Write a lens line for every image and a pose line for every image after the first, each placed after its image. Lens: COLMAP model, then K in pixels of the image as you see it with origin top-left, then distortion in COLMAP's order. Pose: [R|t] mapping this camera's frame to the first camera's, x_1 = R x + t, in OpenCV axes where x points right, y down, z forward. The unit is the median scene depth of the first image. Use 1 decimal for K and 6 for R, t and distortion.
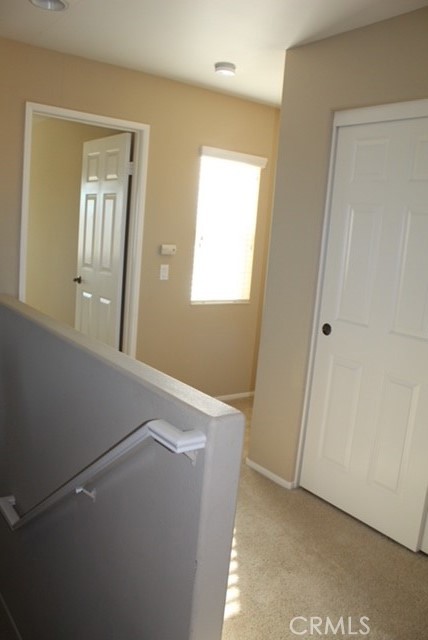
lens RADIAL K [[528.6, 0, 214.0], [0, 528.6, 320.0], [0, 0, 1]] dist [-0.171015, 0.145801]
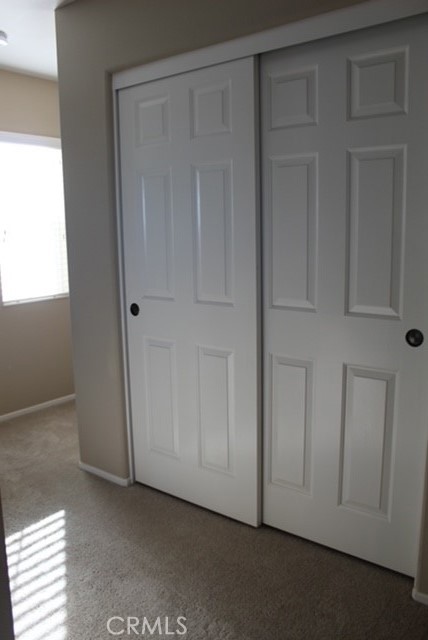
lens RADIAL K [[528.6, 0, 214.0], [0, 528.6, 320.0], [0, 0, 1]] dist [-0.171015, 0.145801]
pose [[0.956911, -0.142462, 0.253034, 0.120594], [0.139537, 0.989775, 0.029565, 0.030823], [-0.254659, 0.007017, 0.967006, 0.073460]]
